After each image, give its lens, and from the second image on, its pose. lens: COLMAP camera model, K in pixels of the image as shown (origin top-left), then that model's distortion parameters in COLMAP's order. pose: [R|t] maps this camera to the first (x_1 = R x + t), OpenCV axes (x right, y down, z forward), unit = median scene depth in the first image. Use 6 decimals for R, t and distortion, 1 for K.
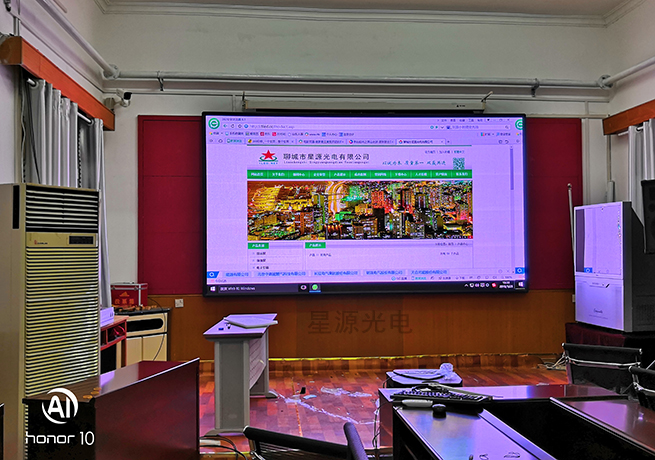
lens RADIAL K [[708.4, 0, 322.2], [0, 708.4, 228.1], [0, 0, 1]] dist [0.003338, -0.208779]
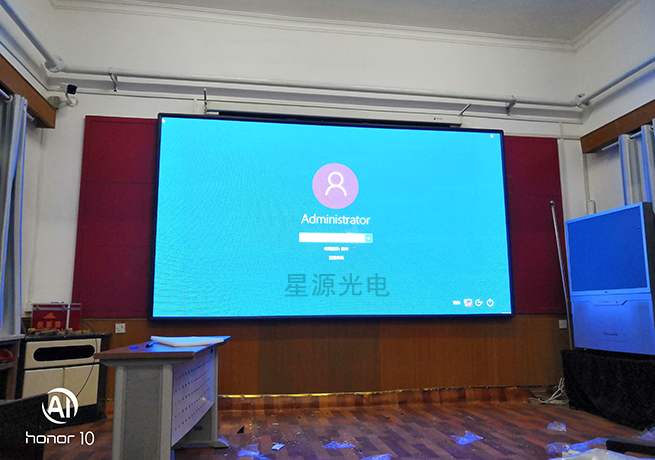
lens RADIAL K [[514.9, 0, 327.5], [0, 514.9, 230.0], [0, 0, 1]] dist [-0.074005, 0.086936]
pose [[0.996931, 0.013853, 0.077051, -0.002815], [-0.003731, 0.991509, -0.129981, 0.067253], [-0.078198, 0.129295, 0.988518, 0.361044]]
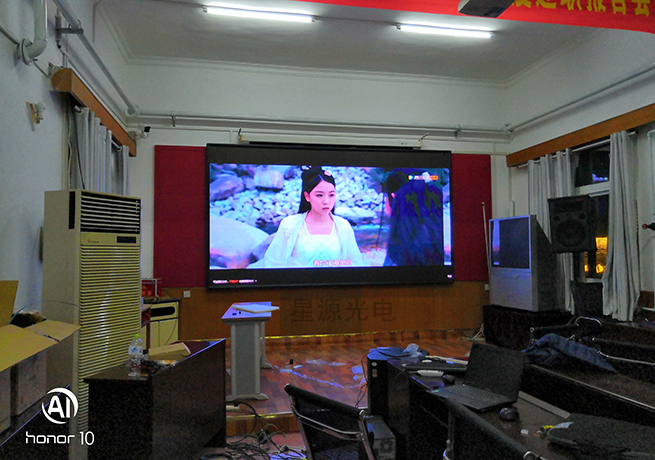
lens RADIAL K [[514.9, 0, 327.5], [0, 514.9, 230.0], [0, 0, 1]] dist [-0.074005, 0.086936]
pose [[0.993322, 0.002744, 0.115344, -0.059644], [-0.000471, 0.999805, -0.019728, 0.009700], [-0.115376, 0.019542, 0.993130, 0.064635]]
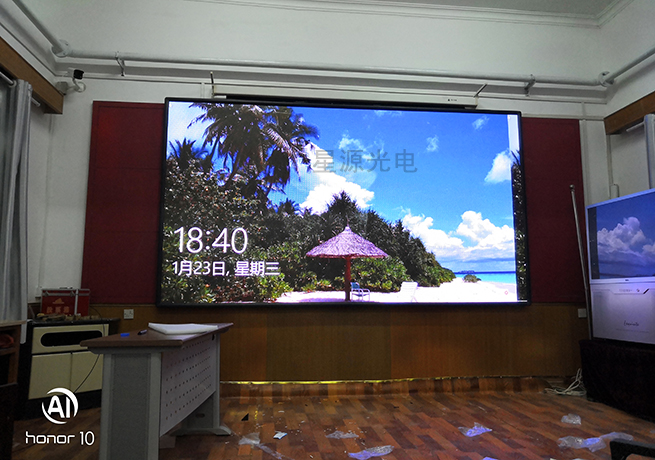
lens RADIAL K [[514.9, 0, 327.5], [0, 514.9, 230.0], [0, 0, 1]] dist [-0.074005, 0.086936]
pose [[0.999483, 0.011459, 0.030025, 0.016905], [-0.008334, 0.994730, -0.102194, 0.065898], [-0.031037, 0.101891, 0.994311, 0.373464]]
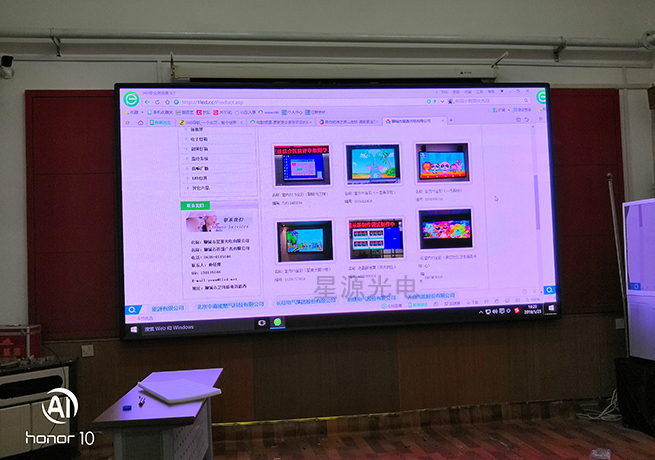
lens RADIAL K [[708.4, 0, 322.2], [0, 708.4, 228.1], [0, 0, 1]] dist [0.003338, -0.208779]
pose [[0.997437, -0.025208, 0.066959, -0.010606], [0.026347, 0.999522, -0.016180, 0.000163], [-0.066519, 0.017903, 0.997625, 0.272308]]
